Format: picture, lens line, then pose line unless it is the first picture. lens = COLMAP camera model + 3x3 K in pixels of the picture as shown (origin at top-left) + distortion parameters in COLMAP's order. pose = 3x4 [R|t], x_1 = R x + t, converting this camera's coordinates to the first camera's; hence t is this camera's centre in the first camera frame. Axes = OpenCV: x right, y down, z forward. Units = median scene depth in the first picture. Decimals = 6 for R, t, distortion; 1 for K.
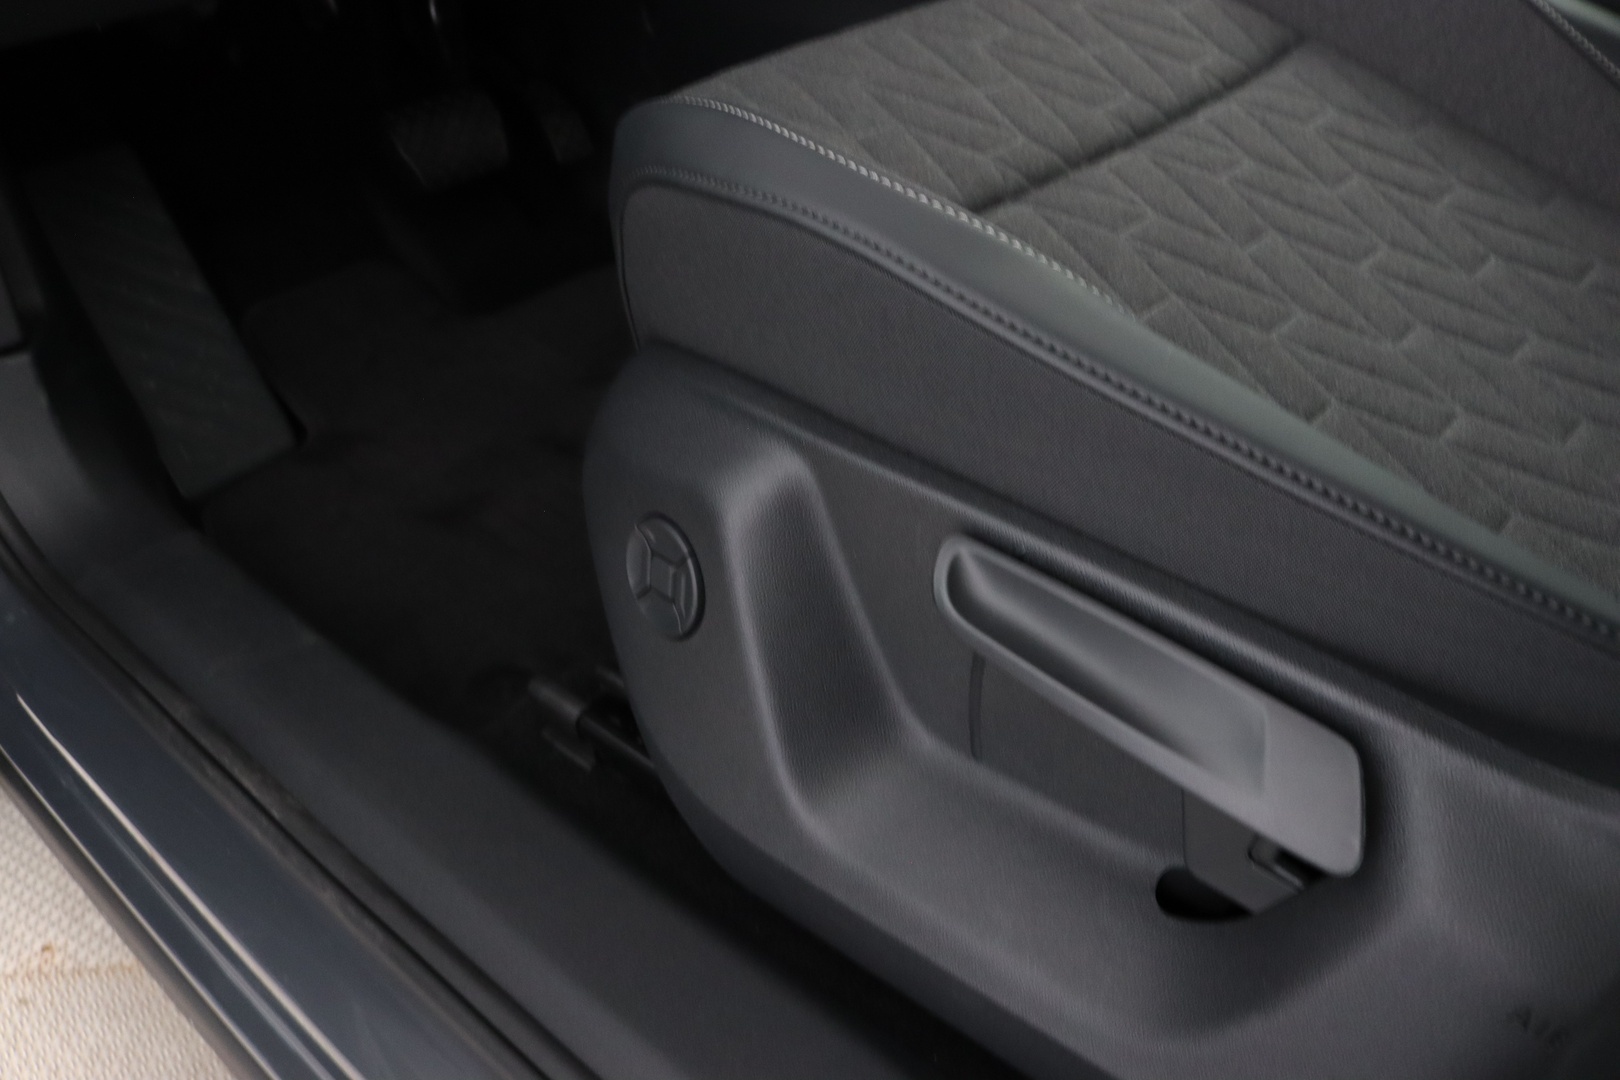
lens RADIAL K [[1351.4, 0, 810.0], [0, 1351.4, 540.0], [0, 0, 1]] dist [-0.171300, 0.175636]
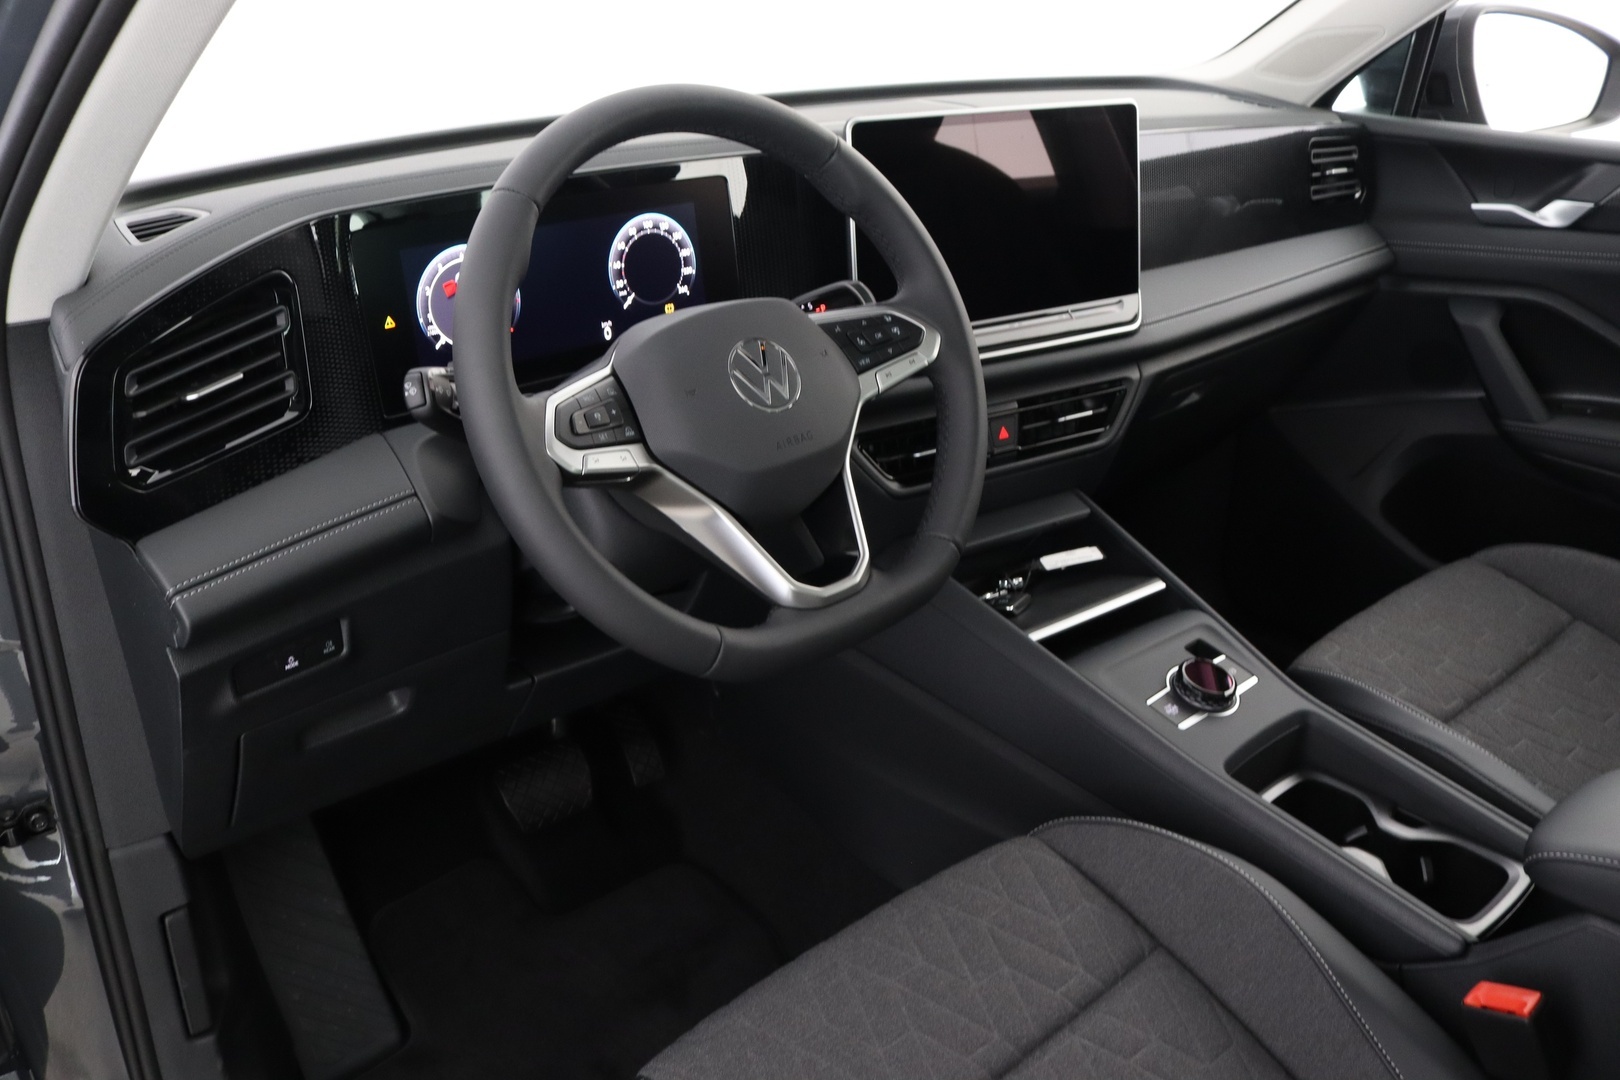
lens RADIAL K [[1357.6, 0, 810.0], [0, 1357.6, 540.0], [0, 0, 1]] dist [-0.163864, 0.181606]
pose [[0.992648, 0.075359, -0.094717, 0.149816], [-0.090964, 0.980704, -0.173044, -0.634756], [0.079848, 0.180388, 0.980349, -0.526187]]
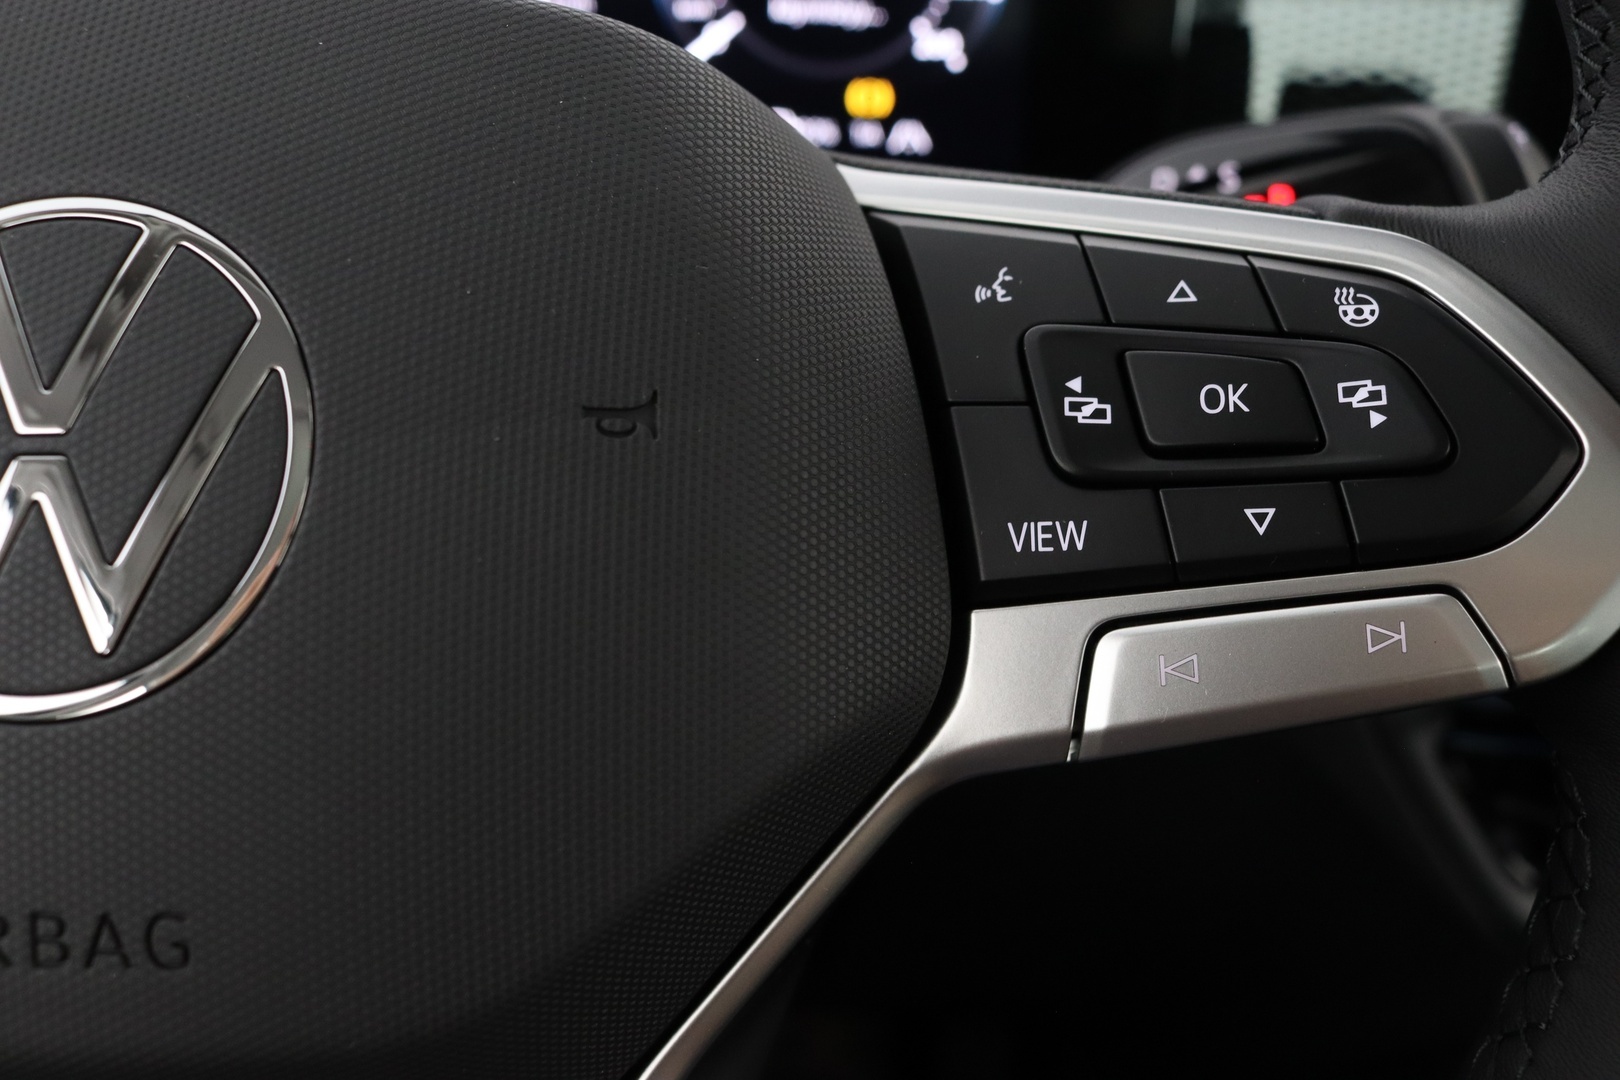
lens RADIAL K [[1499.9, 0, 810.0], [0, 1499.9, 540.0], [0, 0, 1]] dist [-0.005220, -0.002504]
pose [[0.675597, 0.400286, -0.619144, 0.187916], [-0.456310, 0.886629, 0.075302, -1.106006], [0.579094, 0.231648, 0.781658, 0.717756]]
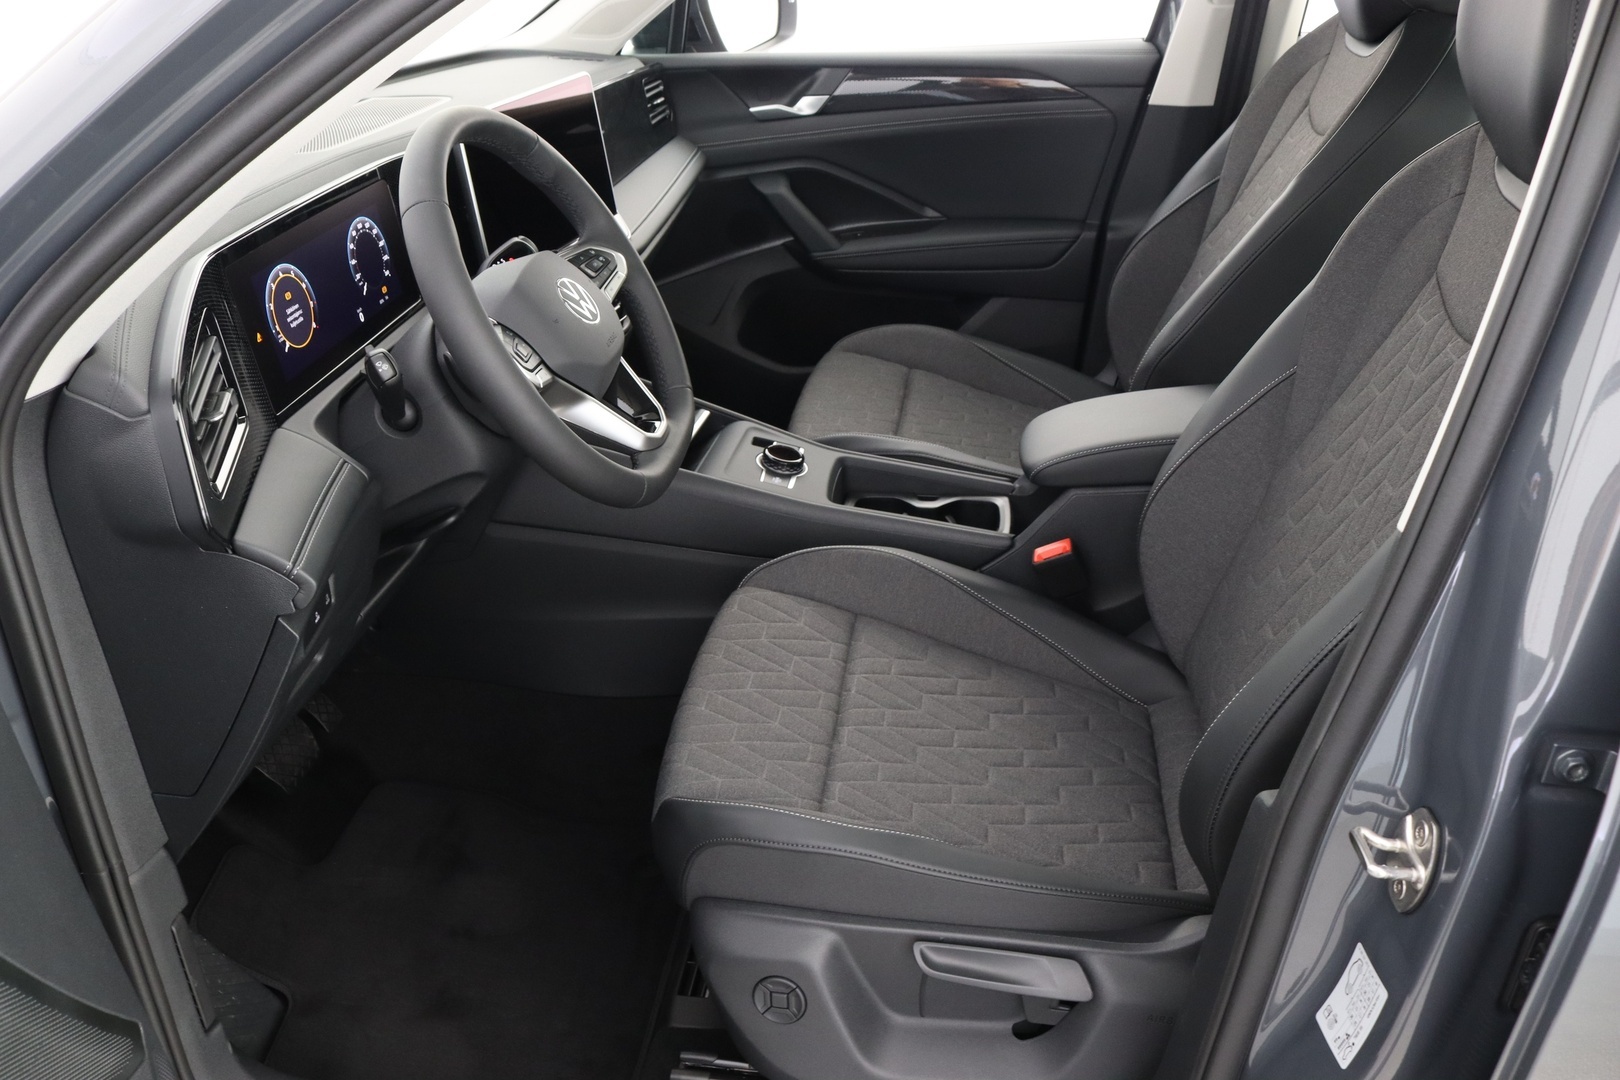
lens RADIAL K [[1351.4, 0, 810.0], [0, 1351.4, 540.0], [0, 0, 1]] dist [-0.171300, 0.175636]
pose [[0.823398, -0.260190, 0.504299, -0.853111], [0.330824, 0.942143, -0.054063, -0.489354], [-0.461055, 0.211350, 0.861835, -0.960603]]
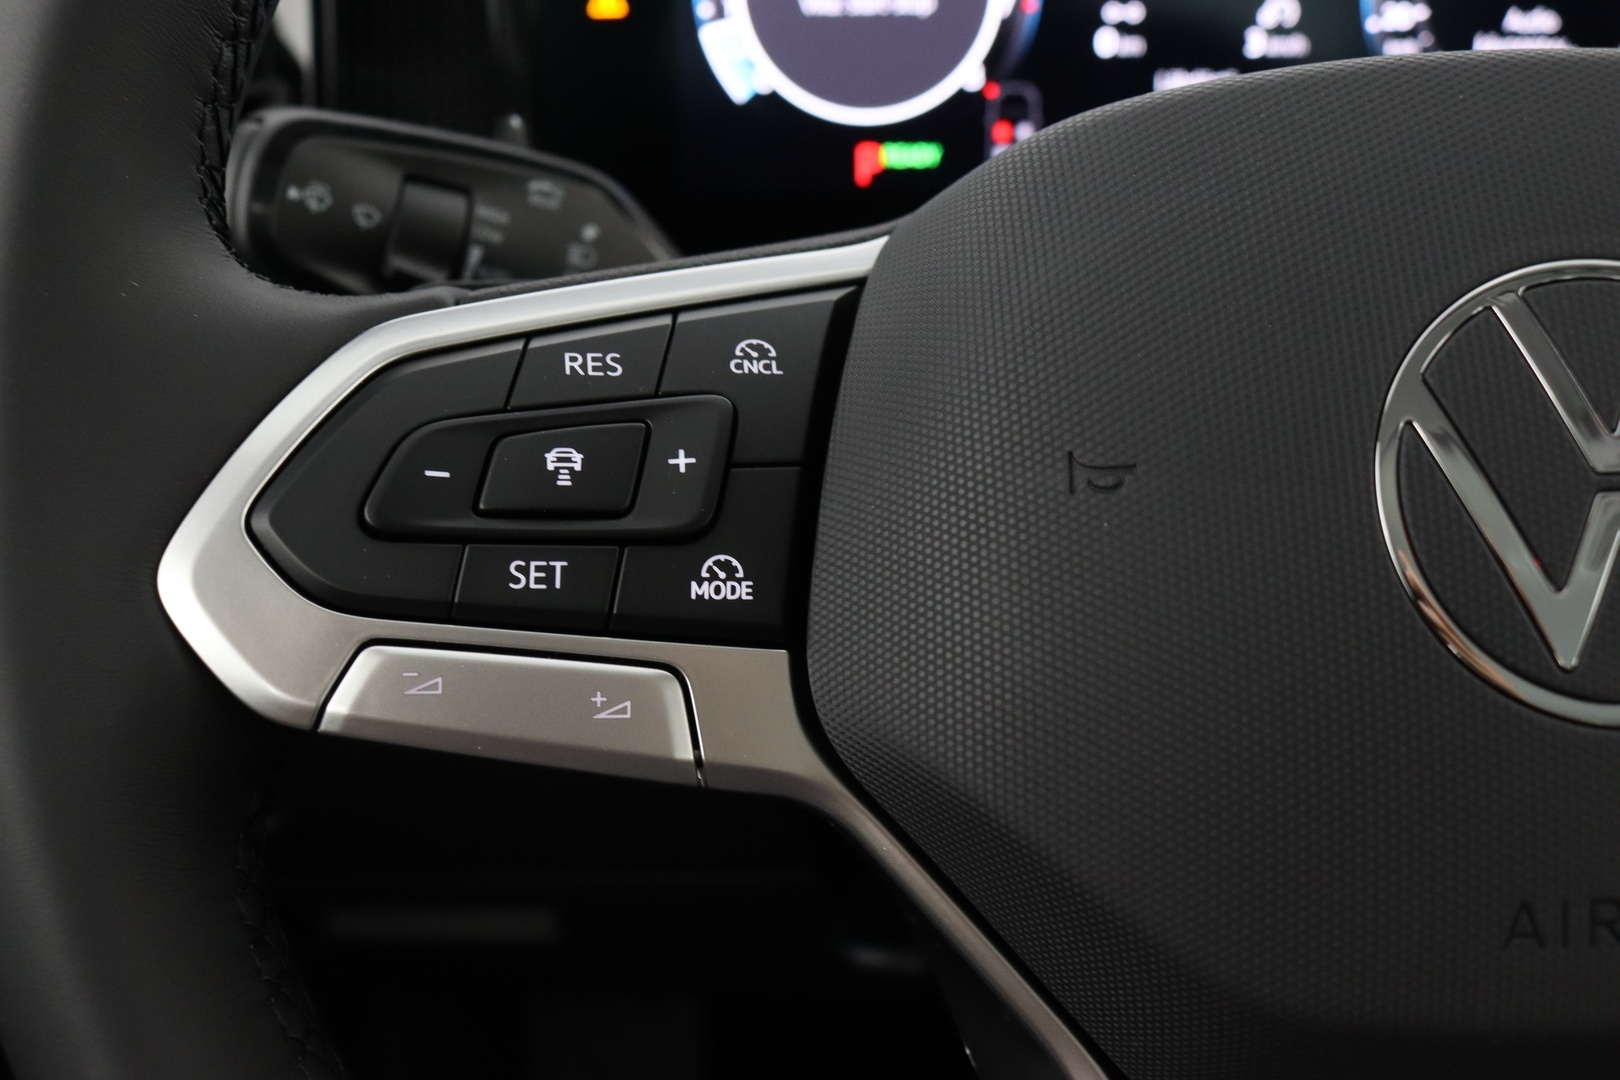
lens RADIAL K [[1499.9, 0, 810.0], [0, 1499.9, 540.0], [0, 0, 1]] dist [-0.005220, -0.002504]
pose [[0.639754, 0.385868, -0.664696, 0.037348], [-0.439545, 0.893137, 0.095431, -0.998155], [0.630488, 0.231111, 0.740994, 0.549017]]
